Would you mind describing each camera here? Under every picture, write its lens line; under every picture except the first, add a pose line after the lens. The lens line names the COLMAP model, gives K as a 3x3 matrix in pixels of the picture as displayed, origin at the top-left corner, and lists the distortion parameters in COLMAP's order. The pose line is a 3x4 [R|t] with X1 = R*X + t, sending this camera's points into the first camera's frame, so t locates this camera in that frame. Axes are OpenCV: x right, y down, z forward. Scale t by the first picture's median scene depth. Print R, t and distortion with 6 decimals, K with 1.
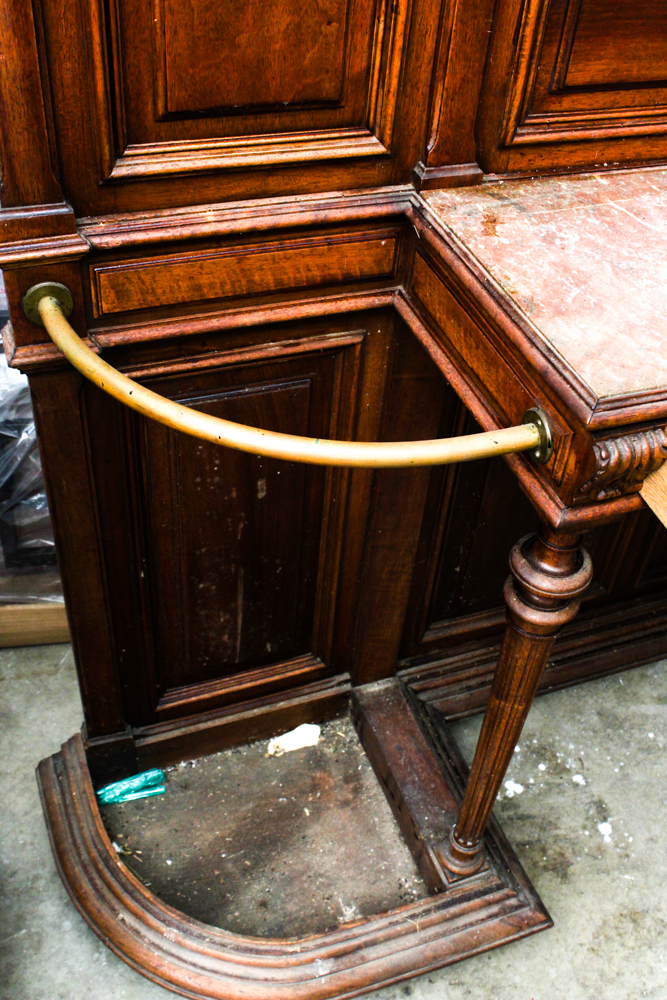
lens RADIAL K [[1052.9, 0, 342.1], [0, 1052.9, 522.8], [0, 0, 1]] dist [-0.084276, 0.000000]
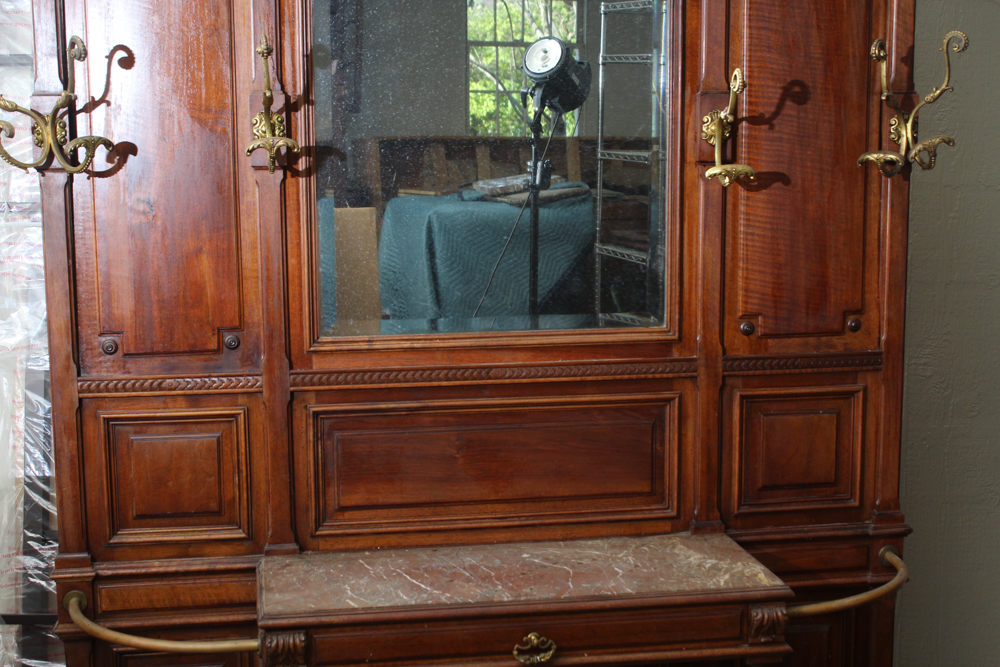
lens RADIAL K [[1395.8, 0, 480.2], [0, 1395.8, 344.9], [0, 0, 1]] dist [-0.025041, 0.000000]
pose [[0.977085, -0.050994, -0.206653, 0.788768], [-0.080076, 0.811486, -0.578859, 0.652363], [0.197214, 0.582142, 0.788807, -0.952355]]
